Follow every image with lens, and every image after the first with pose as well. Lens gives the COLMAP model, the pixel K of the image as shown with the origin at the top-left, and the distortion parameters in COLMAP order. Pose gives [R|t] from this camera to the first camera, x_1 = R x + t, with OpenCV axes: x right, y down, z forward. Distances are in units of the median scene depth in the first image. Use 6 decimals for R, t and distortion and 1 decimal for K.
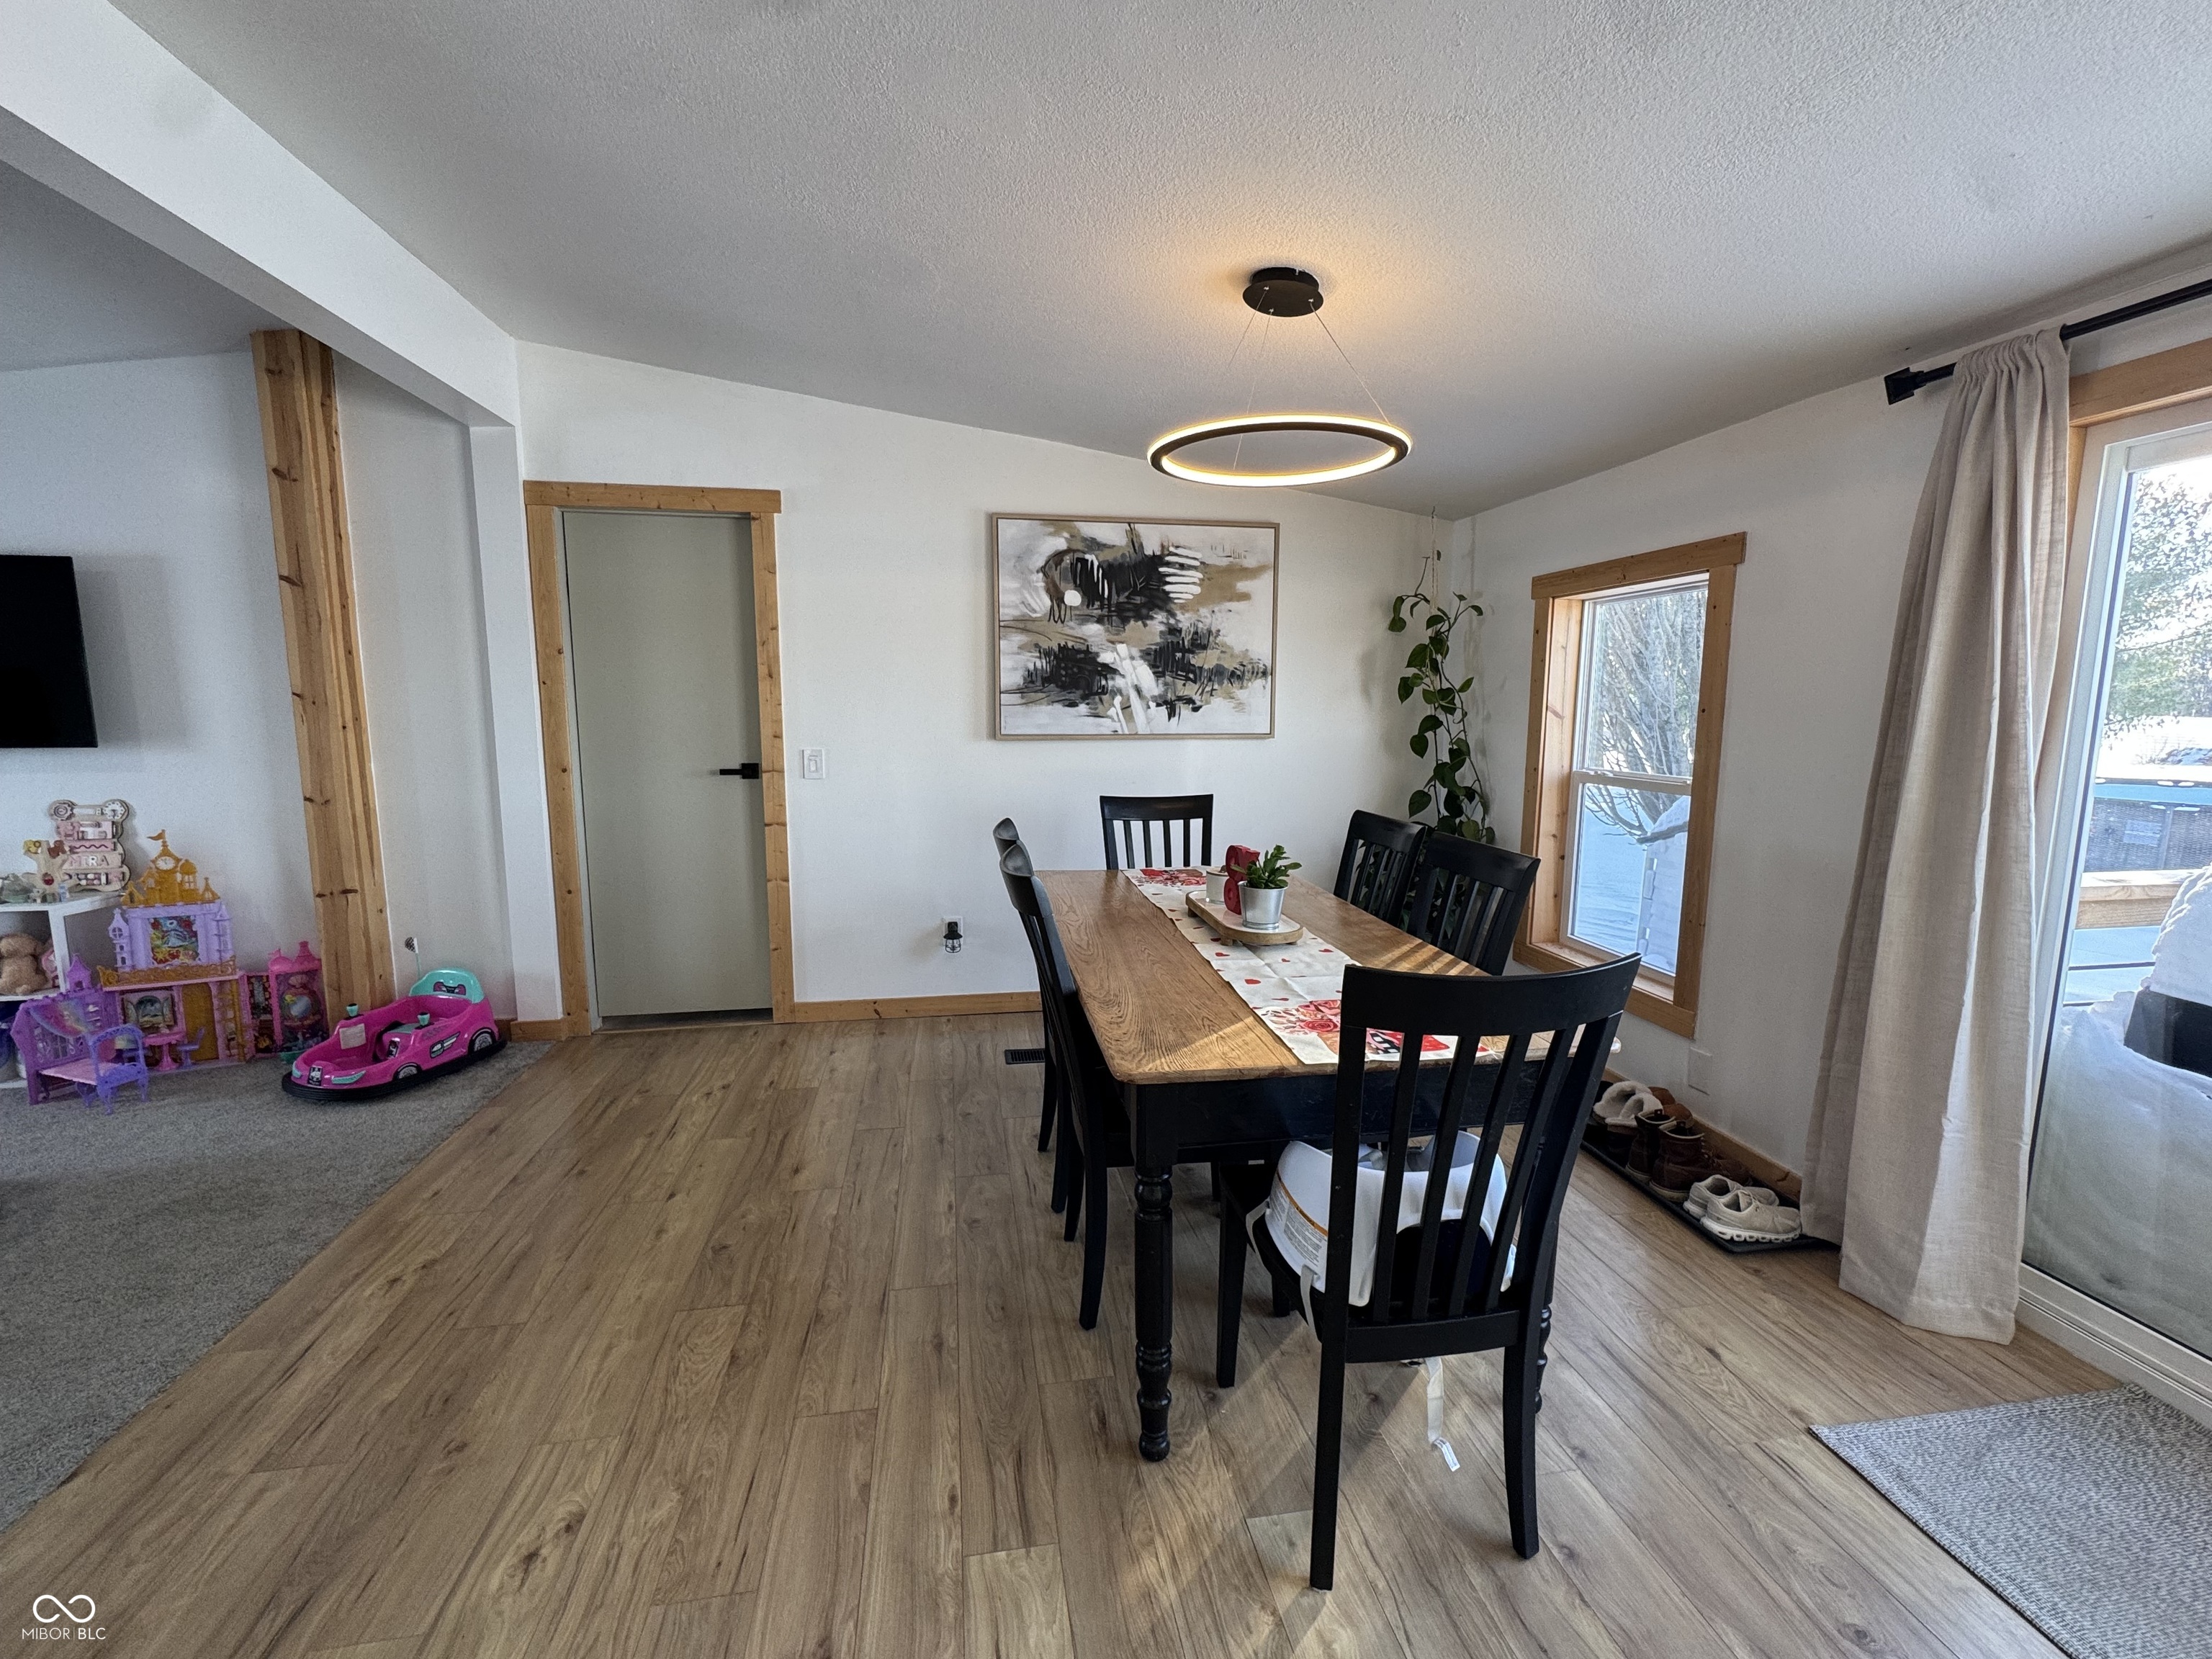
lens RADIAL K [[936.0, 0, 1106.0], [0, 936.0, 829.5], [0, 0, 1]] dist [-0.001972, -0.000391]
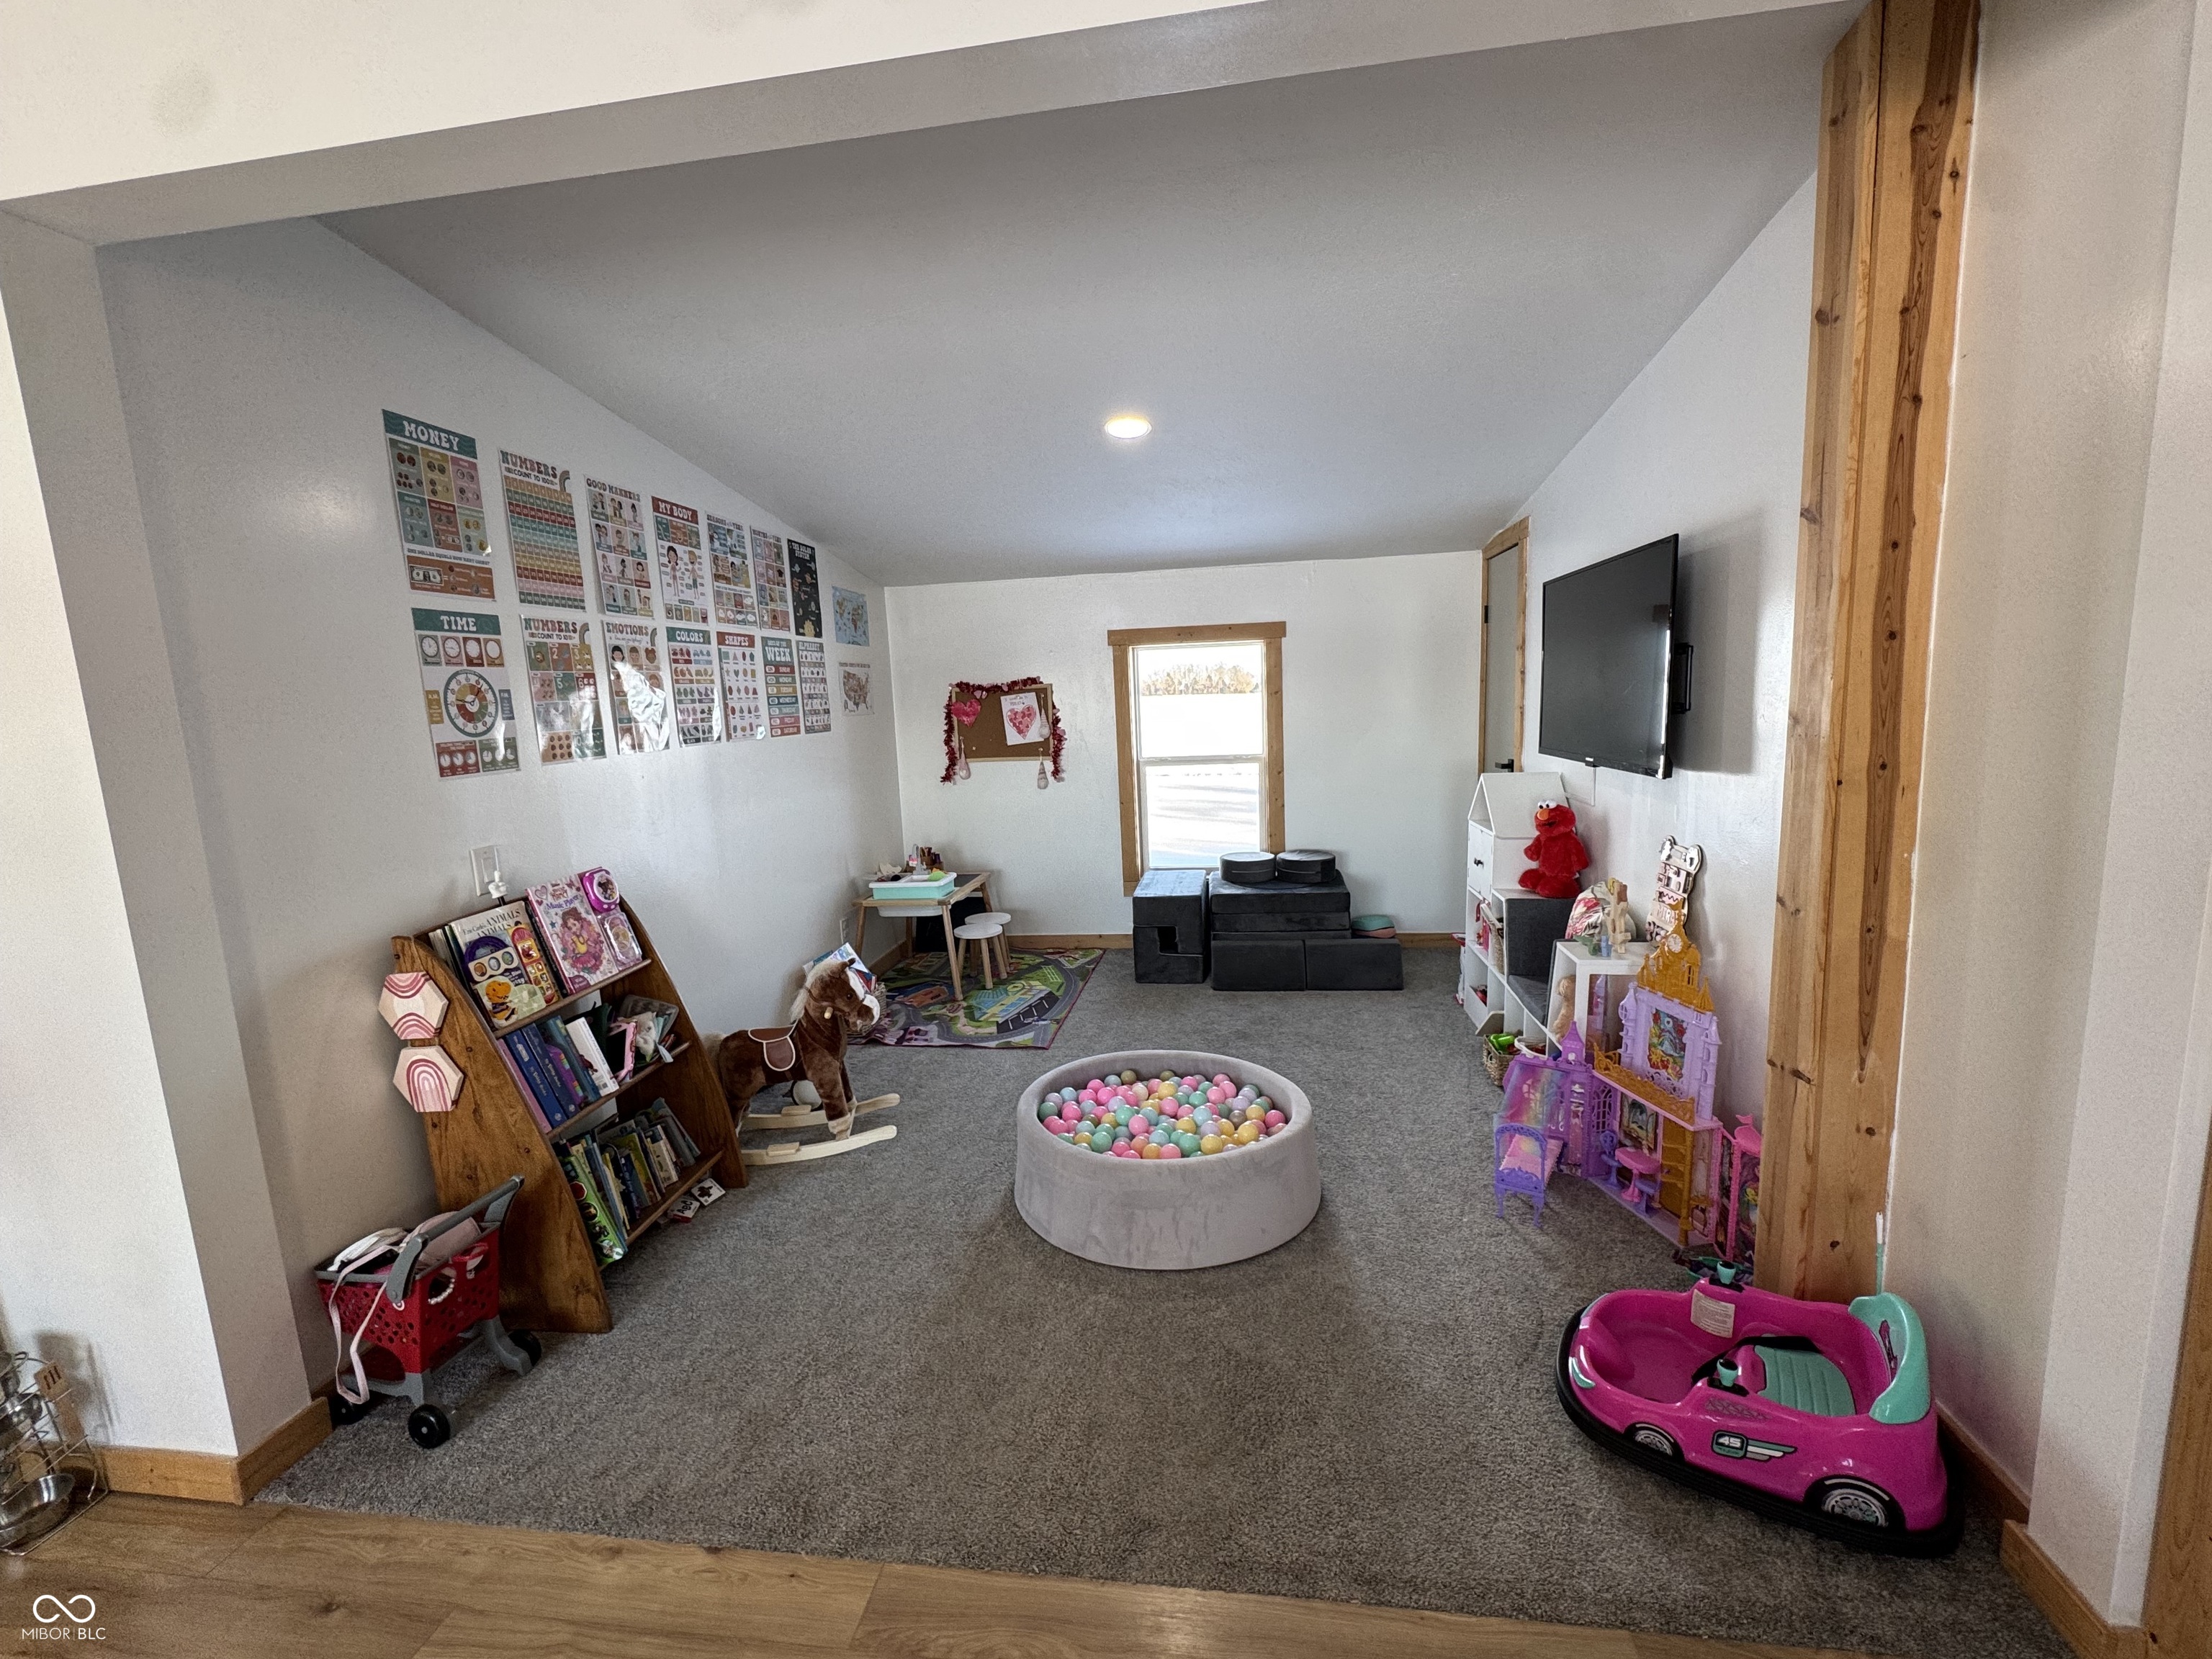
lens RADIAL K [[936.0, 0, 1106.0], [0, 936.0, 829.5], [0, 0, 1]] dist [-0.001972, -0.000391]
pose [[-0.307010, 0.145774, -0.940476, -0.190002], [-0.086742, 0.979800, 0.180186, -0.143050], [0.947745, 0.136898, -0.288164, 0.766835]]
